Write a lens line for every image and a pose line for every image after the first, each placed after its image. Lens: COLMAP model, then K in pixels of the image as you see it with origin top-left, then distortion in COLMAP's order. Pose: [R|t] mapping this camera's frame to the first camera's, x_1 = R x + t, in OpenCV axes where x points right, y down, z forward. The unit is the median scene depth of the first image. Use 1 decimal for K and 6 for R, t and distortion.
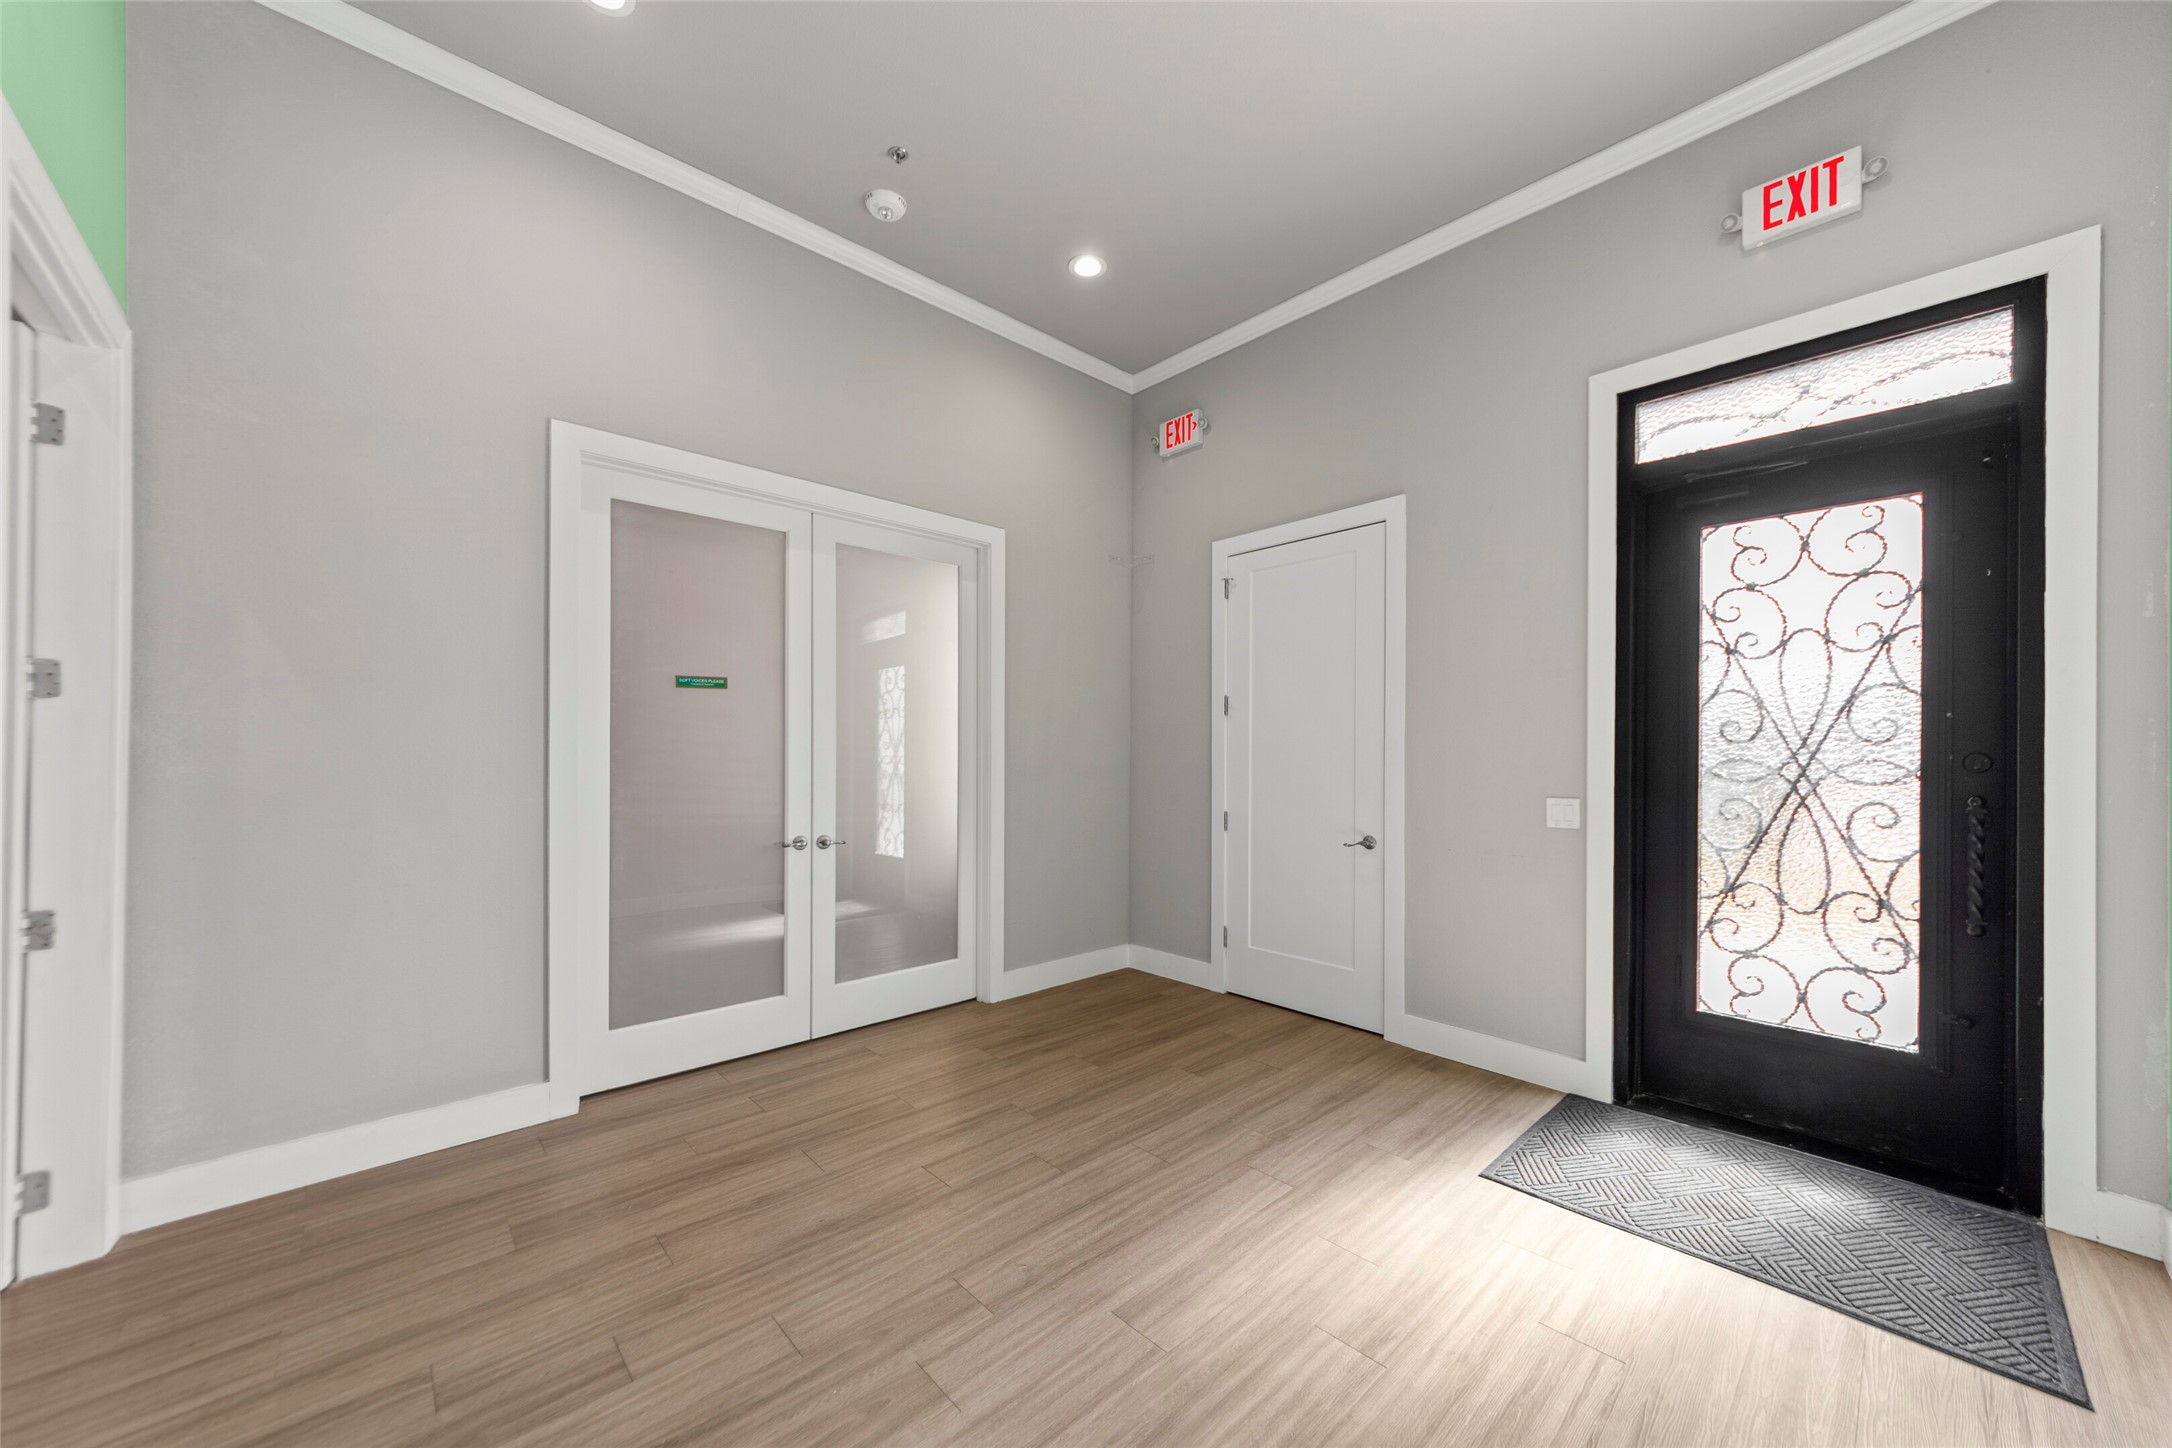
lens RADIAL K [[767.7, 0, 1098.6], [0, 767.7, 753.7], [0, 0, 1]] dist [0.001610, 0.000011]
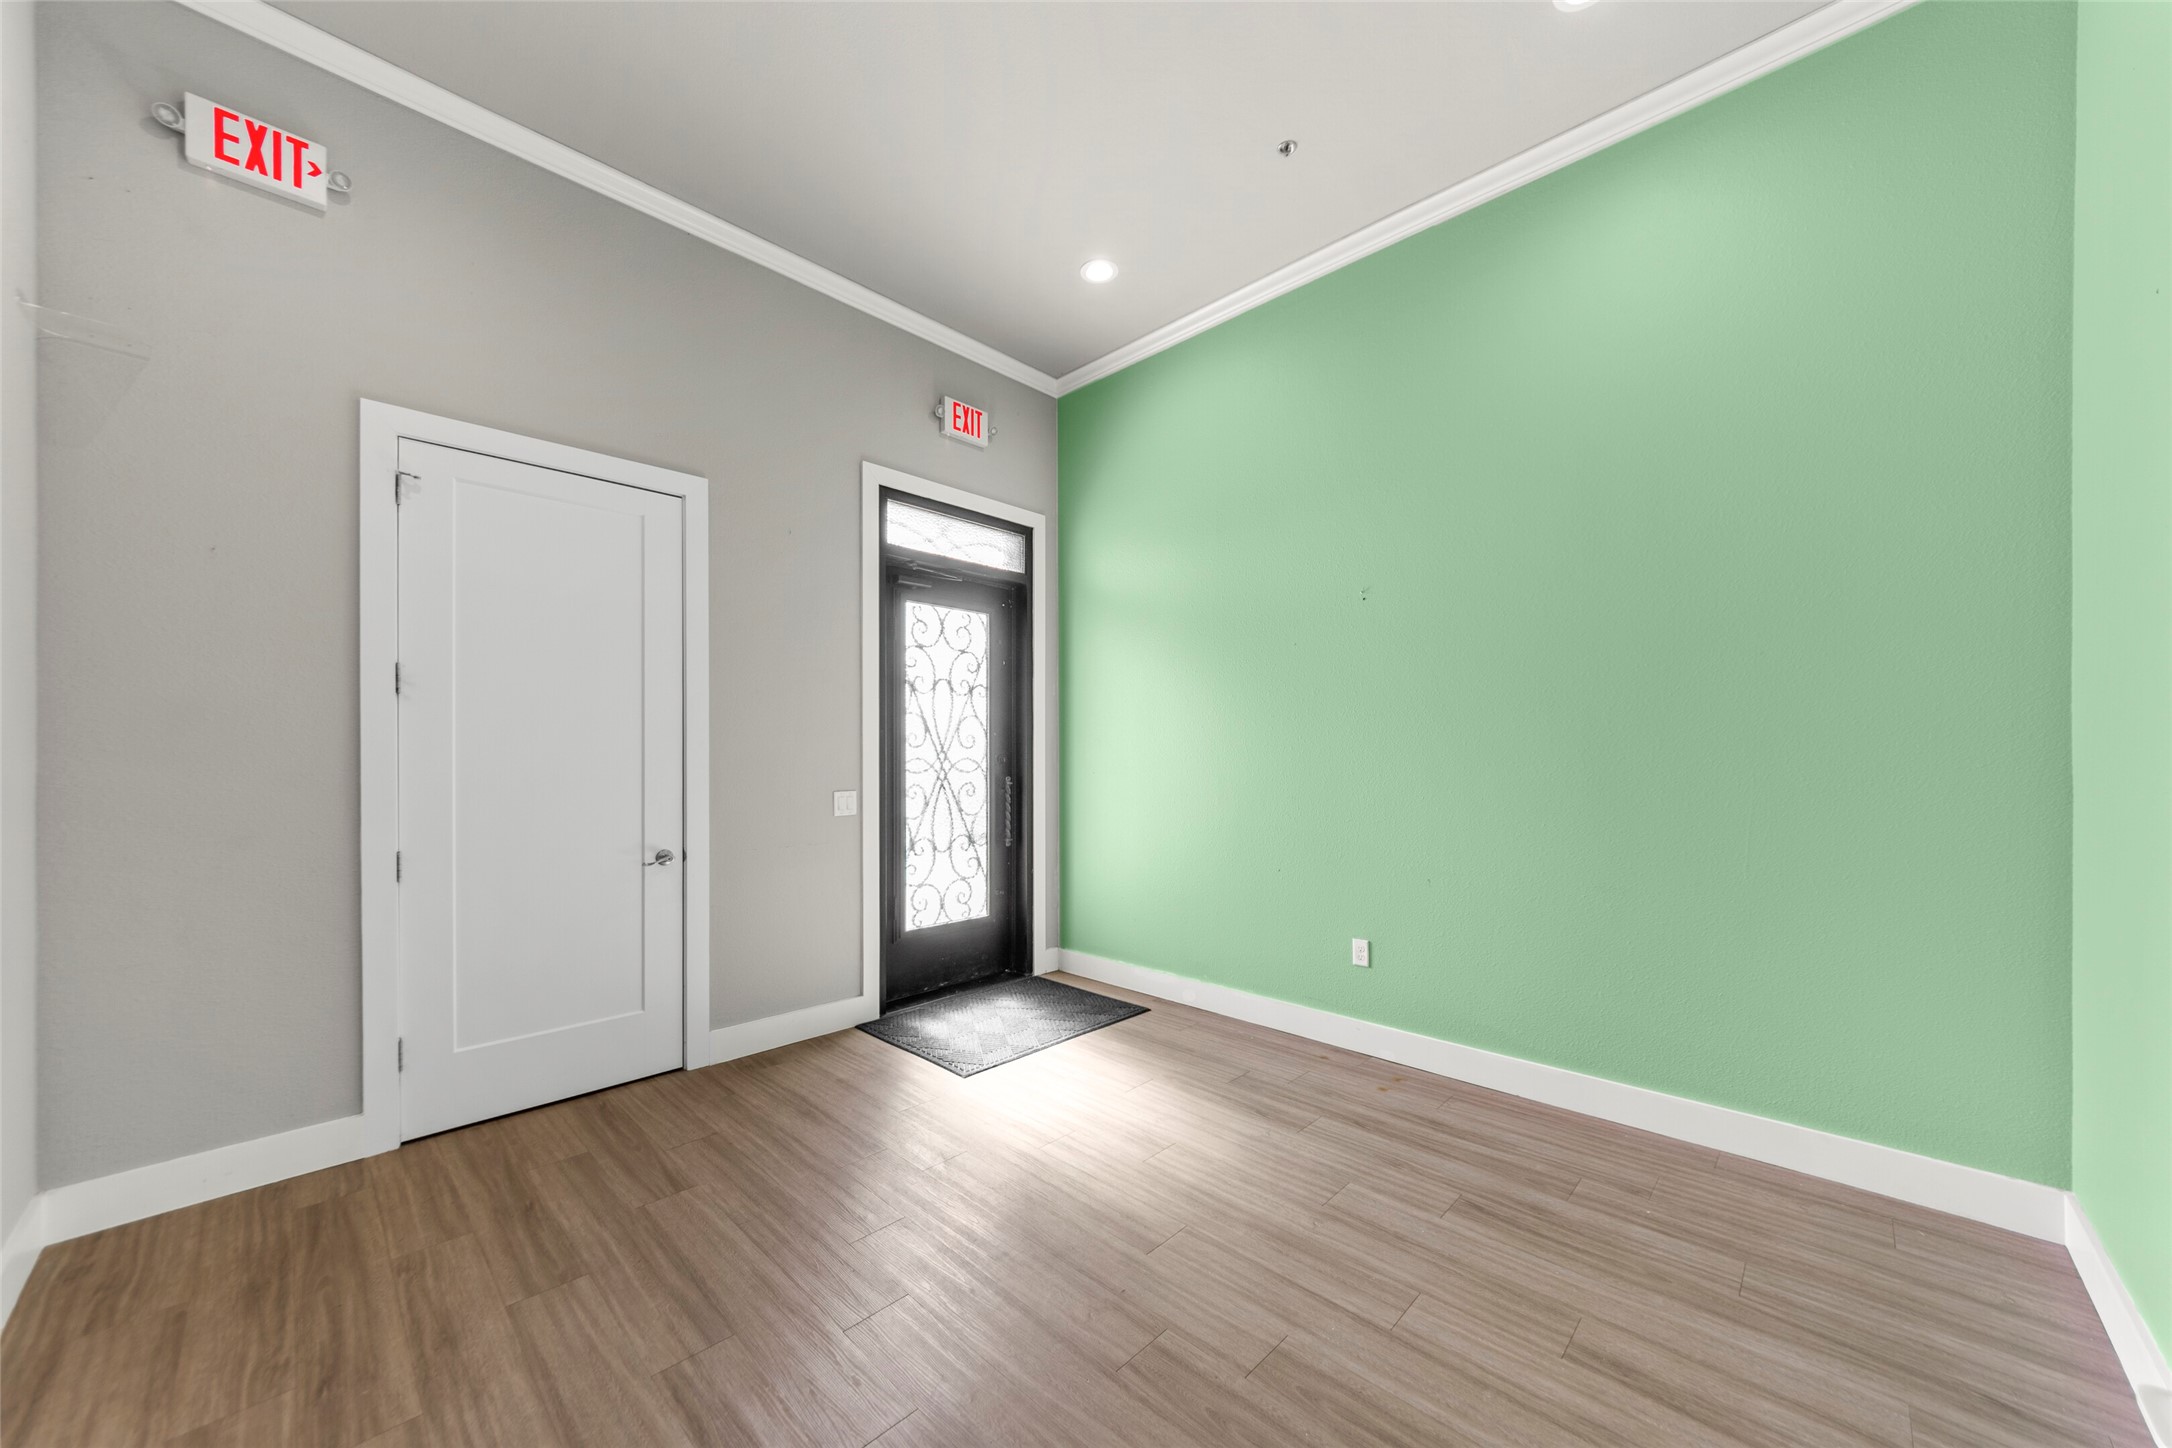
lens RADIAL K [[750.4, 0, 1099.9], [0, 750.4, 760.5], [0, 0, 1]] dist [-0.000010, -0.000130]
pose [[-0.015612, -0.010826, 0.999820, -0.672105], [0.003139, 0.999936, 0.010876, -0.003792], [-0.999873, 0.003309, -0.015577, 0.680798]]
